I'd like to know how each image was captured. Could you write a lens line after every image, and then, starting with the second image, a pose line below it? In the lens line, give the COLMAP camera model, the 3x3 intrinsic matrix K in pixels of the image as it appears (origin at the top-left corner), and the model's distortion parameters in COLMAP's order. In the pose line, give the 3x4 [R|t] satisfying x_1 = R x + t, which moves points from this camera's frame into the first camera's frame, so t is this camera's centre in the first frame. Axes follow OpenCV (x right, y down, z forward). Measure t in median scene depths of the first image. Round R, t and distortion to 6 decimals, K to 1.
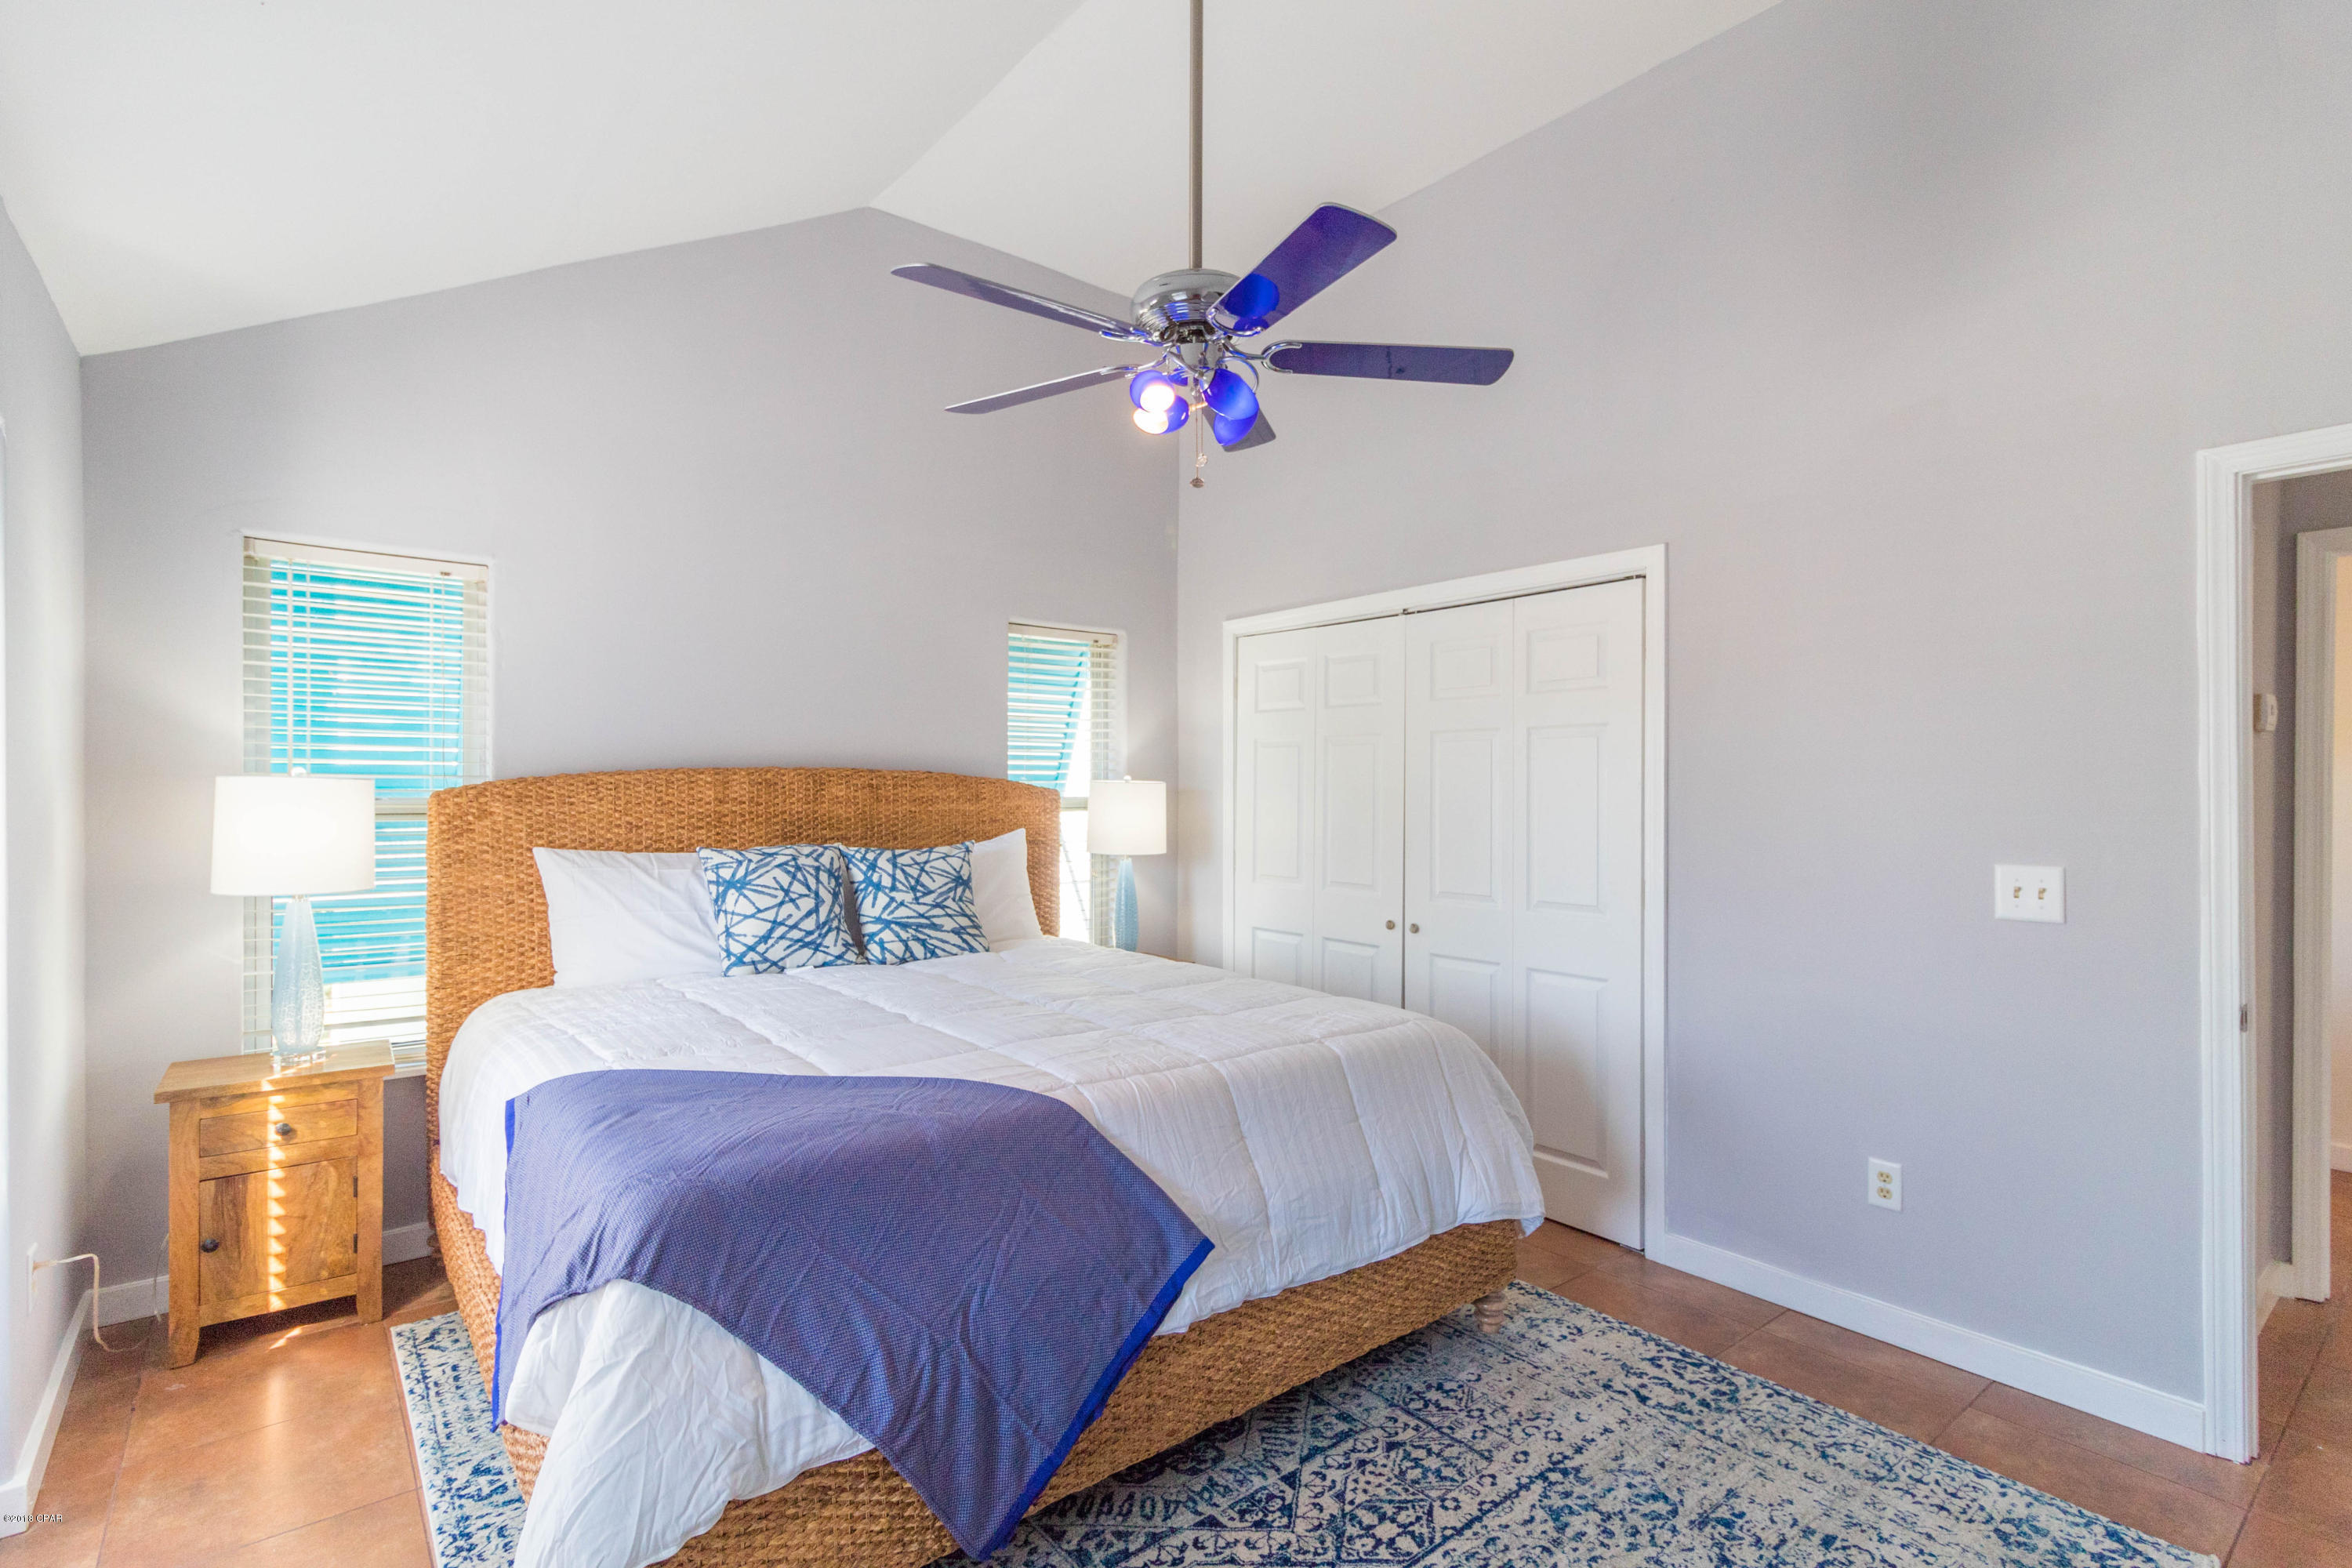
lens RADIAL K [[1113.3, 0, 1189.9], [0, 1113.3, 795.0], [0, 0, 1]] dist [-0.000883, 0.000107]
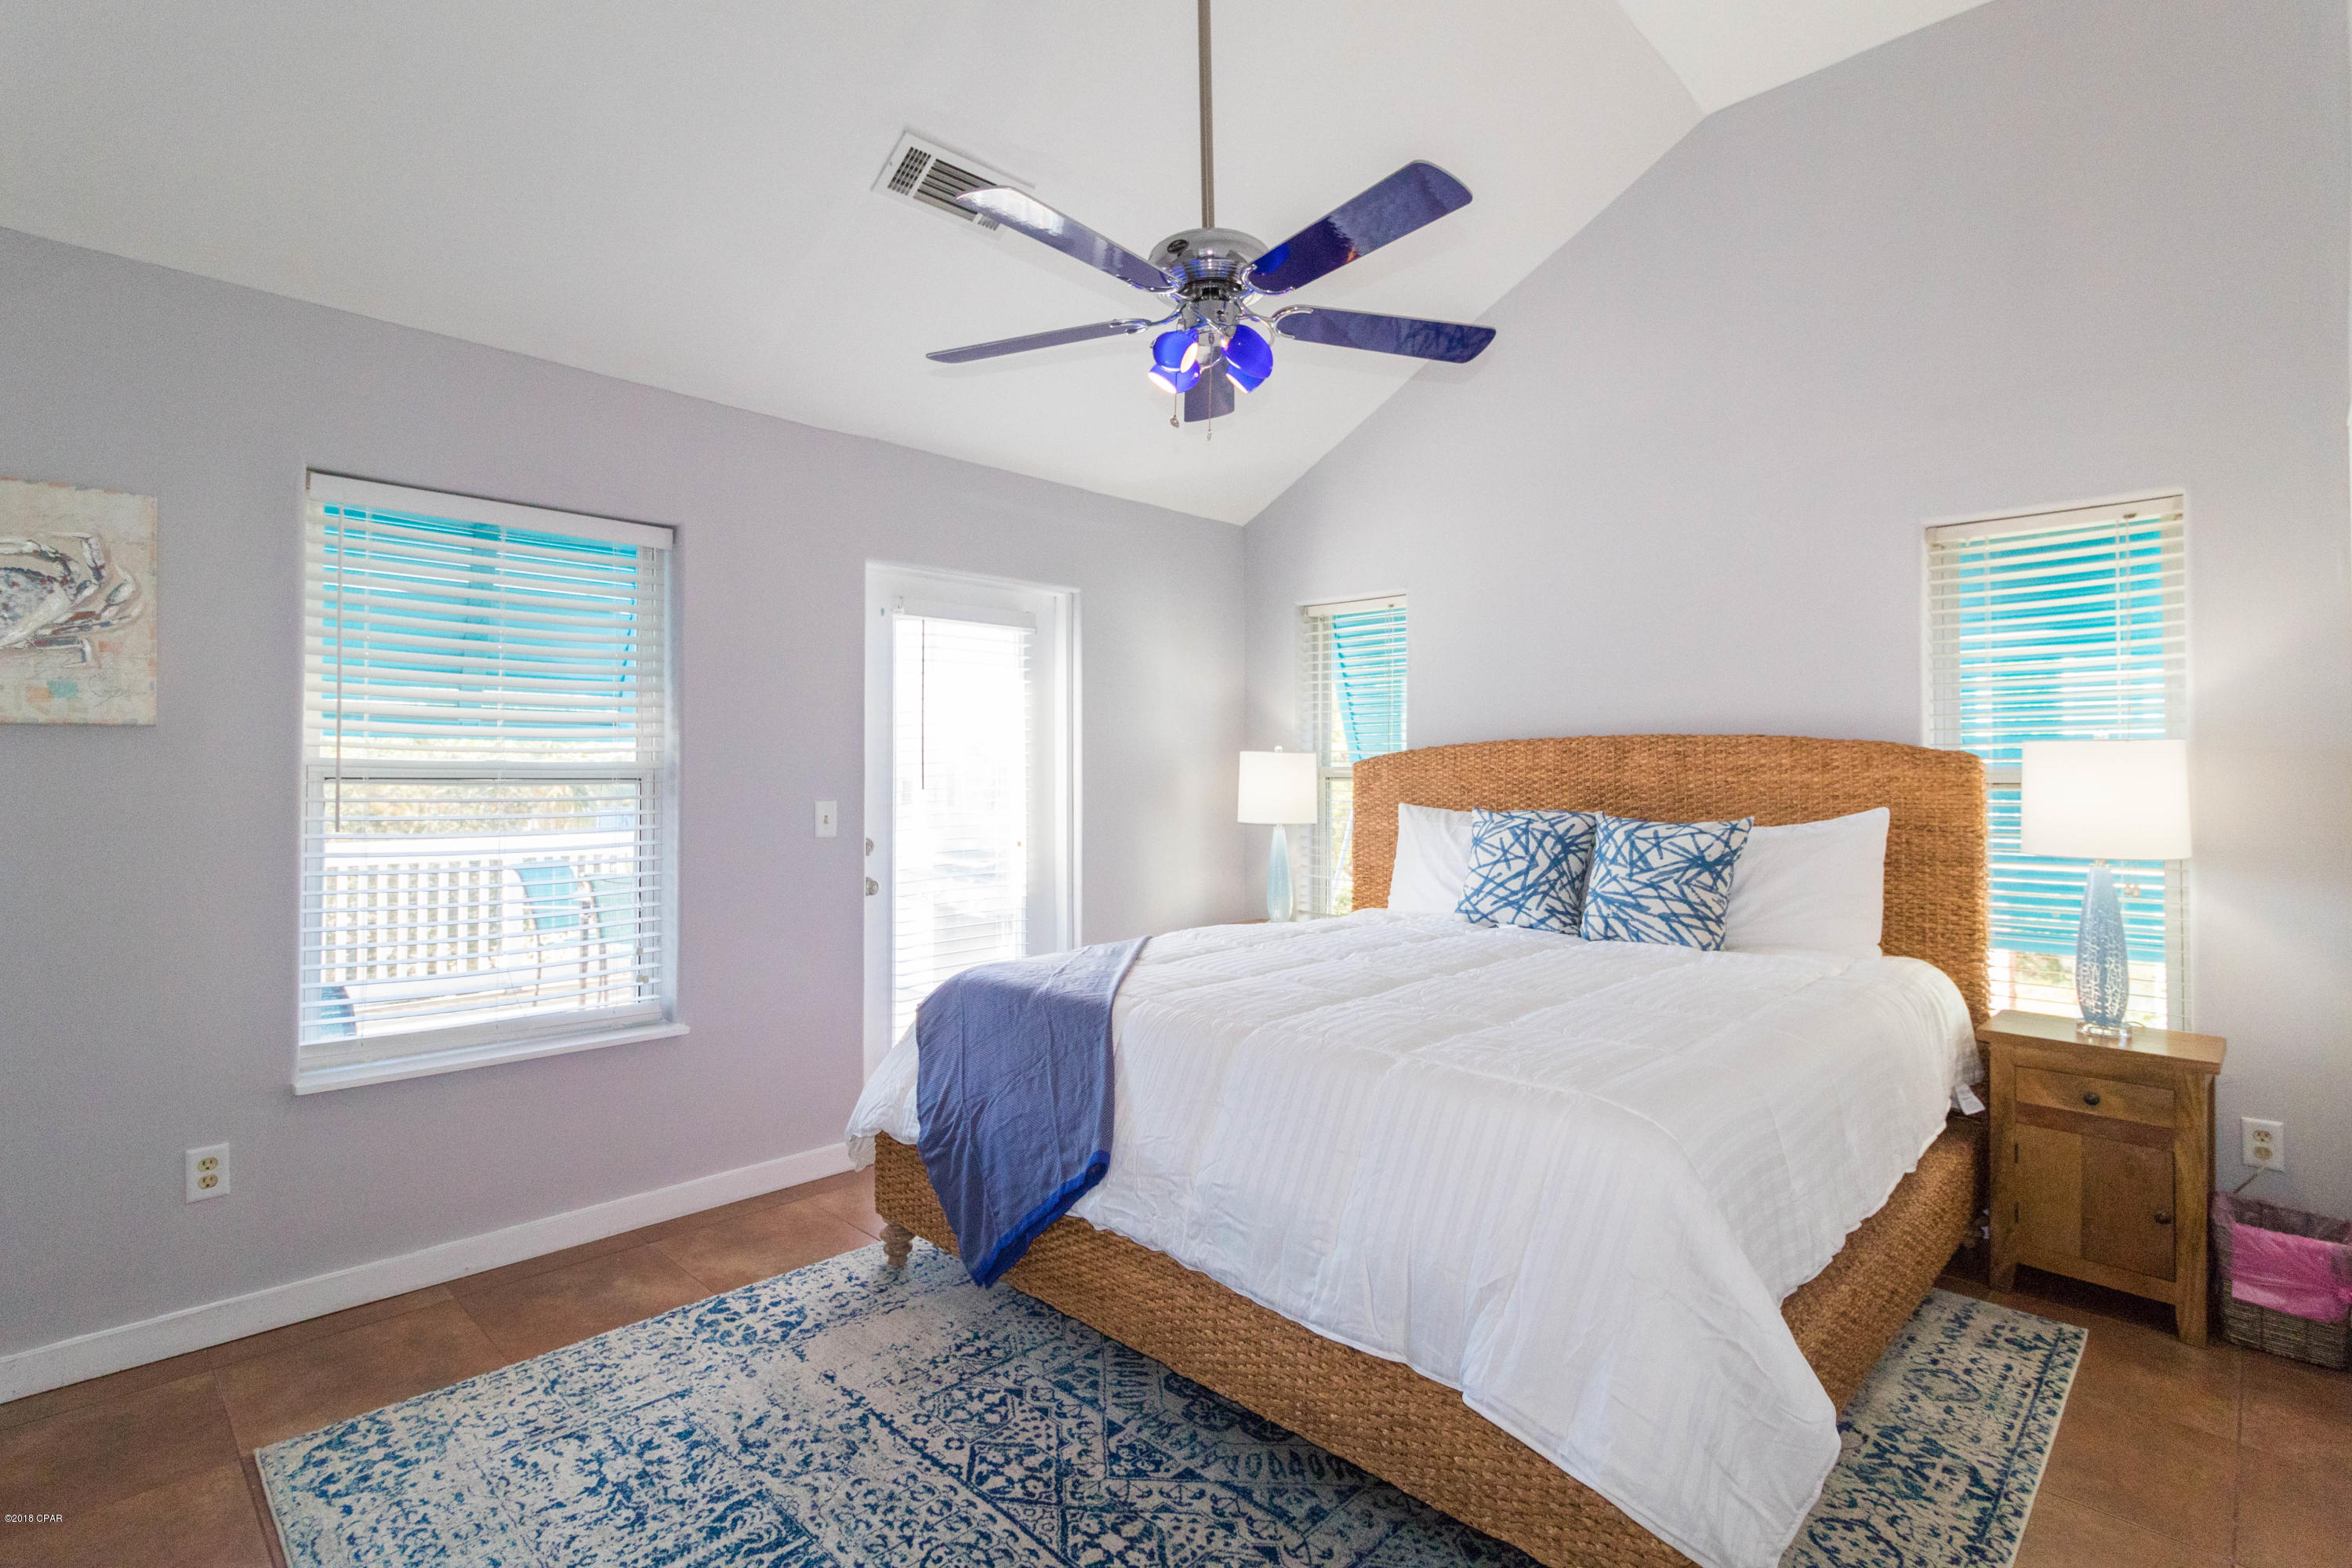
lens RADIAL K [[1113.3, 0, 1190.1], [0, 1113.3, 768.3], [0, 0, 1]] dist [-0.000883, 0.000107]
pose [[0.115410, -0.008409, -0.993282, 0.672125], [-0.010898, 0.999893, -0.009731, 0.020593], [0.993258, 0.011948, 0.115306, 0.582823]]
